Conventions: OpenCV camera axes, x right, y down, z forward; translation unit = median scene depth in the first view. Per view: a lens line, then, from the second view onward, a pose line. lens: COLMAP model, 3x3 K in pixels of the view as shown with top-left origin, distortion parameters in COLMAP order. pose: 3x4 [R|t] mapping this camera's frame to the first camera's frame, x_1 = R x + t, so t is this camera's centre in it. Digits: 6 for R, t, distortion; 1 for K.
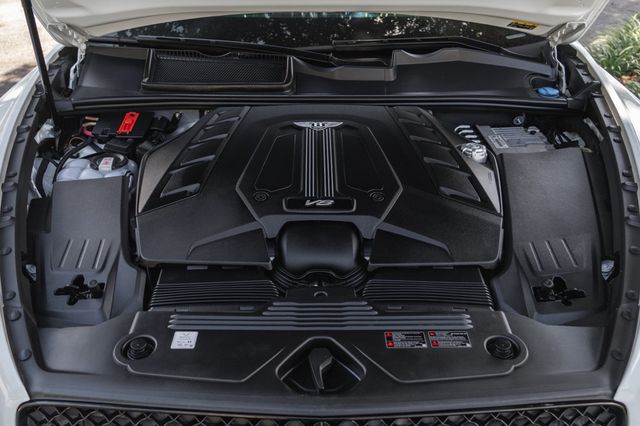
lens RADIAL K [[671.1, 0, 373.5], [0, 671.1, 189.5], [0, 0, 1]] dist [-0.001467, -0.009294]
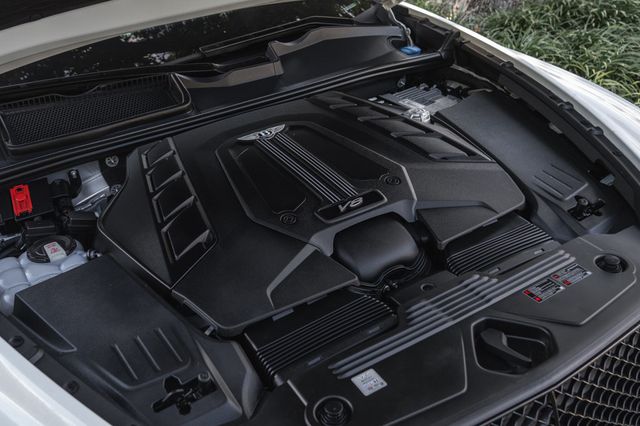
lens RADIAL K [[671.1, 0, 373.5], [0, 671.1, 189.5], [0, 0, 1]] dist [-0.001467, -0.009294]
pose [[0.843877, -0.307712, 0.439527, -0.405522], [0.299314, 0.949869, 0.090330, -0.066072], [-0.445289, 0.055329, 0.893676, 0.131453]]
